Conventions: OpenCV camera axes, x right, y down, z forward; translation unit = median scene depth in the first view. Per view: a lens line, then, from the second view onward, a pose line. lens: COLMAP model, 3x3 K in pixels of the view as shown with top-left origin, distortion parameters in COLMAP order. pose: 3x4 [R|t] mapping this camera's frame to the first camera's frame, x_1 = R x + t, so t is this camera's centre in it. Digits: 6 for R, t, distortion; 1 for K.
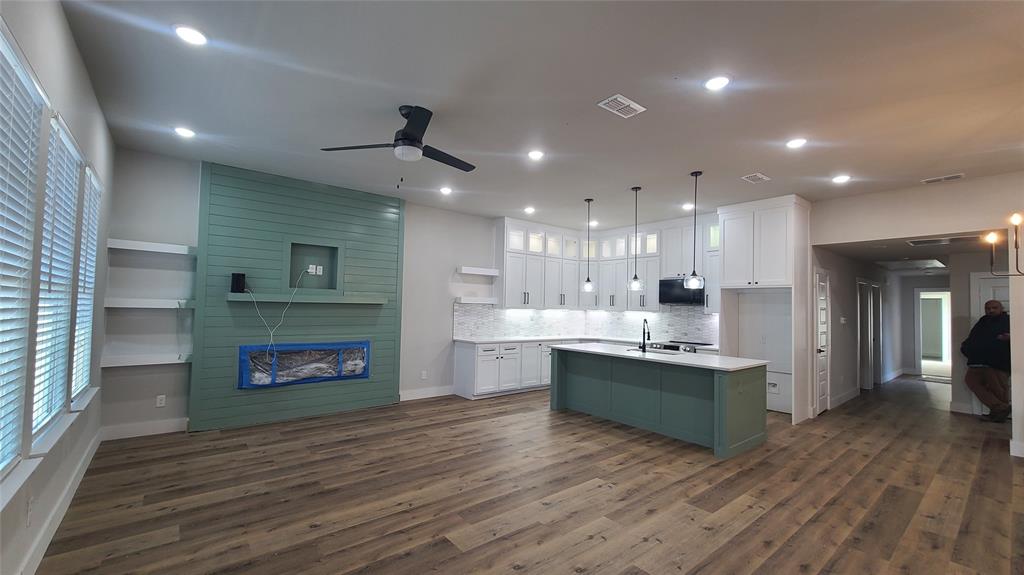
lens RADIAL K [[417.5, 0, 507.3], [0, 417.5, 296.4], [0, 0, 1]] dist [0.002835, -0.001882]
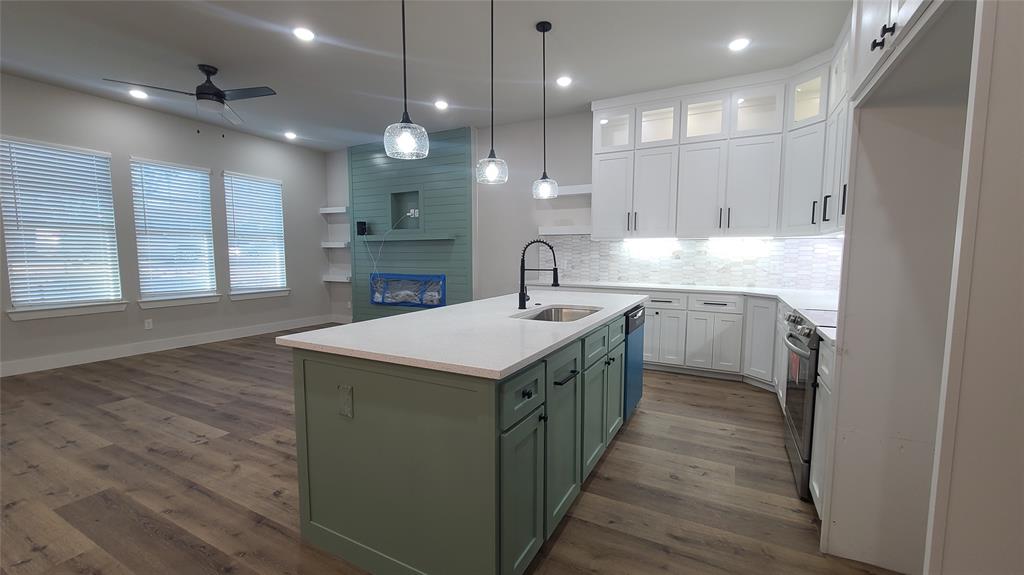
lens RADIAL K [[417.5, 0, 509.6], [0, 417.5, 286.9], [0, 0, 1]] dist [0.002835, -0.001882]
pose [[0.391209, 0.048551, -0.919020, 0.873716], [0.027523, 0.997544, 0.064415, 0.089698], [0.919890, -0.050494, 0.388912, 0.909782]]
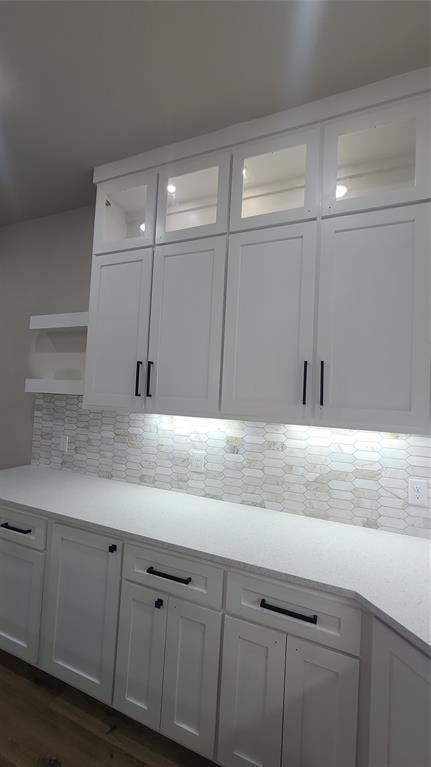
lens RADIAL K [[312.7, 0, 211.7], [0, 312.7, 379.1], [0, 0, 1]] dist [0.002835, -0.001882]
pose [[0.481687, -0.050451, -0.874890, 0.440681], [-0.017904, 0.997567, -0.067383, 0.031325], [0.876160, 0.048121, 0.479612, 1.458554]]
